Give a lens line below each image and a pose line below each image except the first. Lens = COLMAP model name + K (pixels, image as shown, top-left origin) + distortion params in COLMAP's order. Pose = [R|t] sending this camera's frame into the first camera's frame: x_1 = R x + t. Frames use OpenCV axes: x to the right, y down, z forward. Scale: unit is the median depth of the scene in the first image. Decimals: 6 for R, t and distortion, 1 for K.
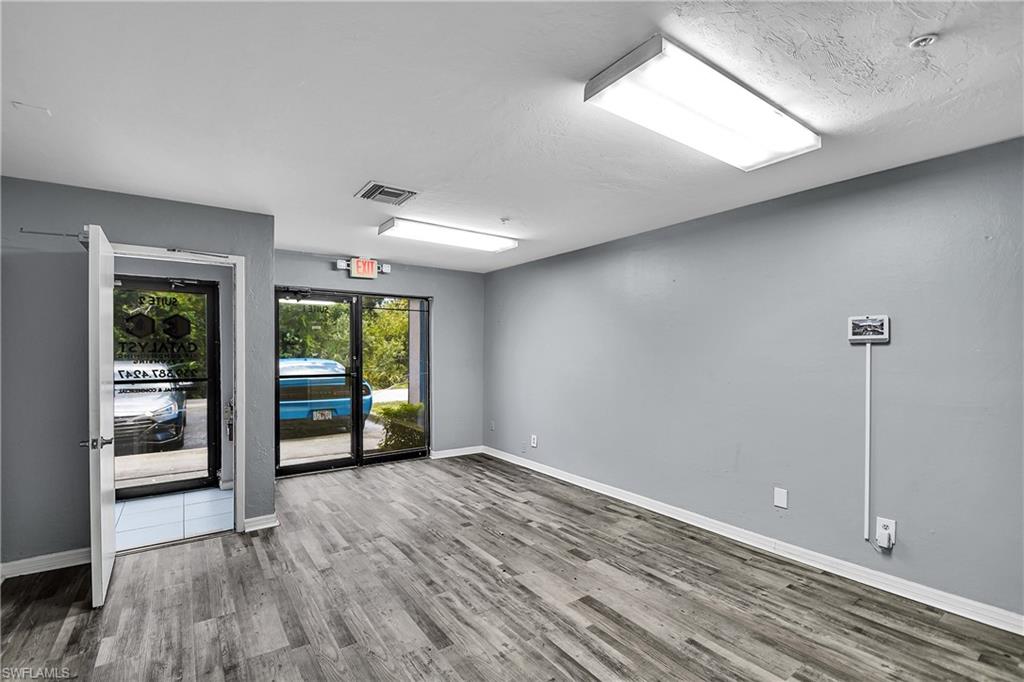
lens RADIAL K [[452.6, 0, 494.7], [0, 452.6, 353.1], [0, 0, 1]] dist [0.011436, -0.012945]
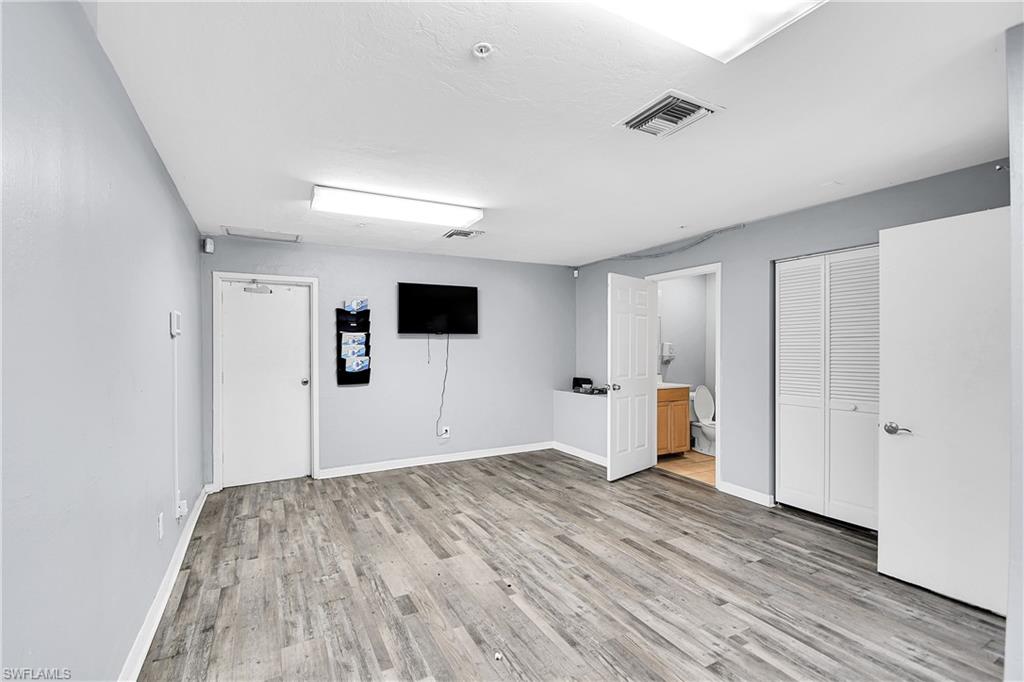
lens RADIAL K [[452.6, 0, 494.7], [0, 452.6, 353.1], [0, 0, 1]] dist [0.011436, -0.012945]
pose [[-0.992109, 0.001153, 0.125375, -0.067604], [0.002693, 0.999923, 0.012118, 0.005206], [-0.125351, 0.012360, -0.992035, 1.997276]]
